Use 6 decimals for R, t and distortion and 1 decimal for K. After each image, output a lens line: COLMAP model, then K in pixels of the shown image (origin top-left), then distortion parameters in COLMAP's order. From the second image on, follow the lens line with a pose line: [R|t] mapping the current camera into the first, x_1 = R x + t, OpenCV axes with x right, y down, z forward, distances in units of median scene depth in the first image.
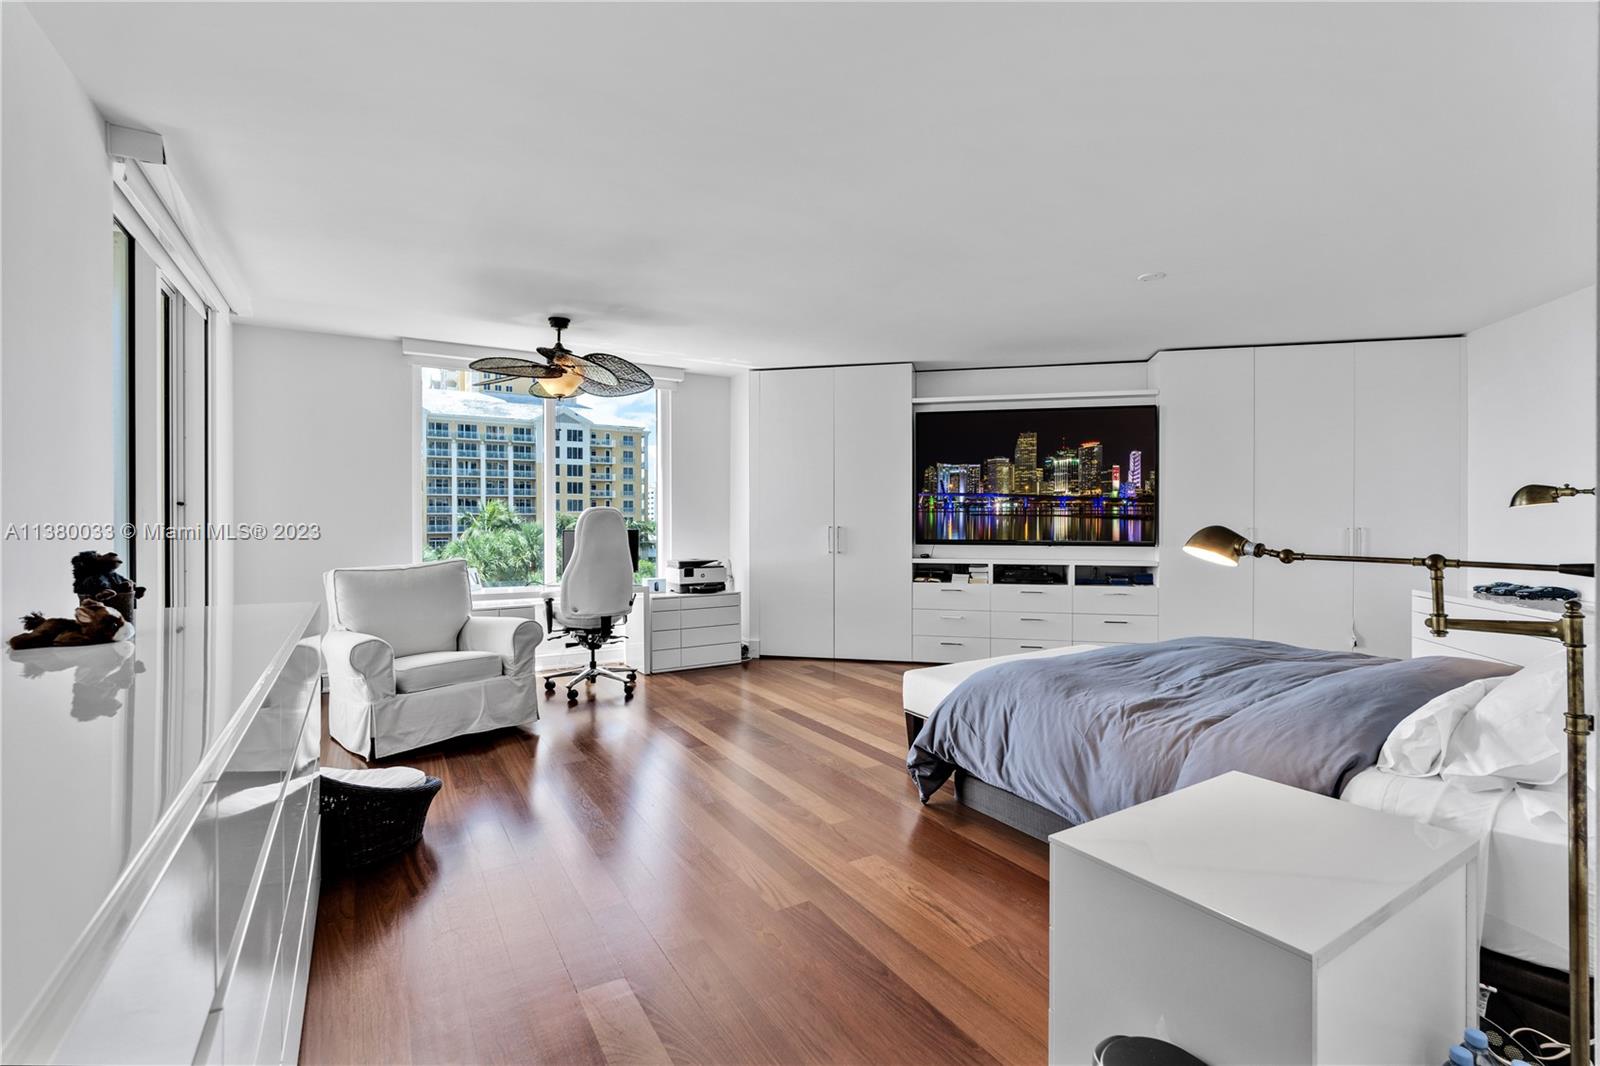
lens RADIAL K [[718.1, 0, 806.1], [0, 718.1, 530.3], [0, 0, 1]] dist [-0.028557, 0.002078]
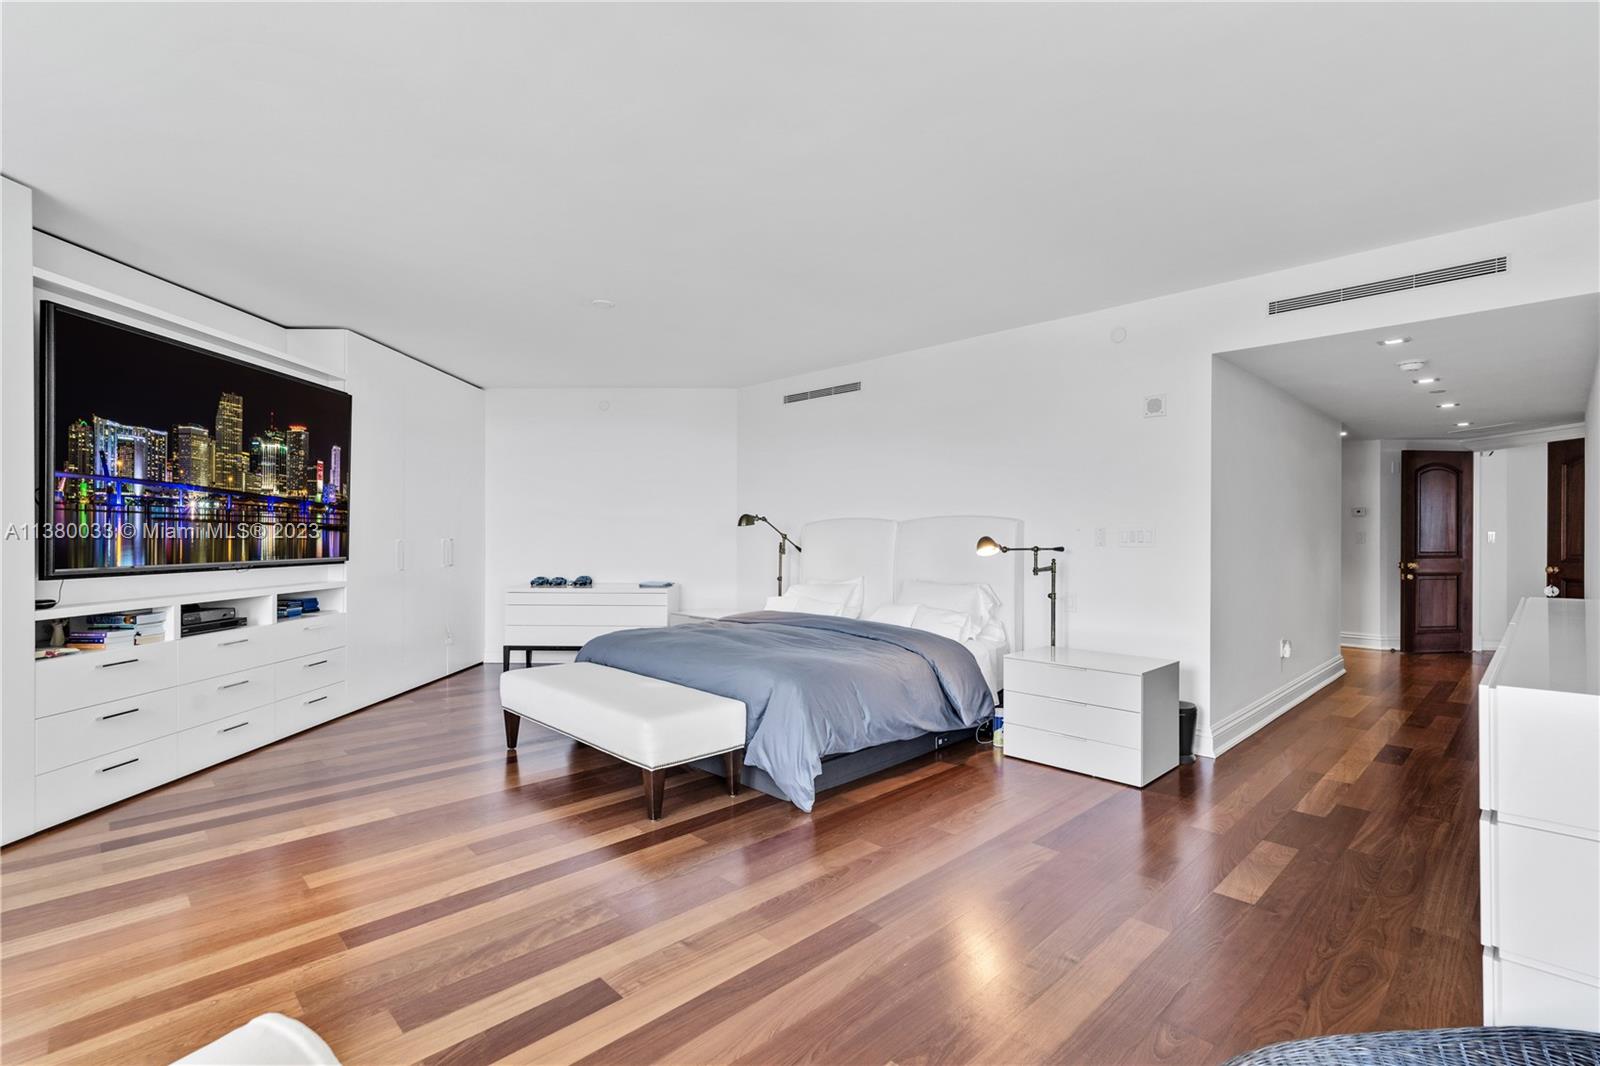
lens RADIAL K [[718.1, 0, 807.8], [0, 718.1, 530.5], [0, 0, 1]] dist [-0.028557, 0.002078]
pose [[-0.240970, 0.009154, 0.970490, -0.431412], [0.008842, 0.999935, -0.007236, -0.004470], [-0.970492, 0.006837, -0.241035, 0.651222]]
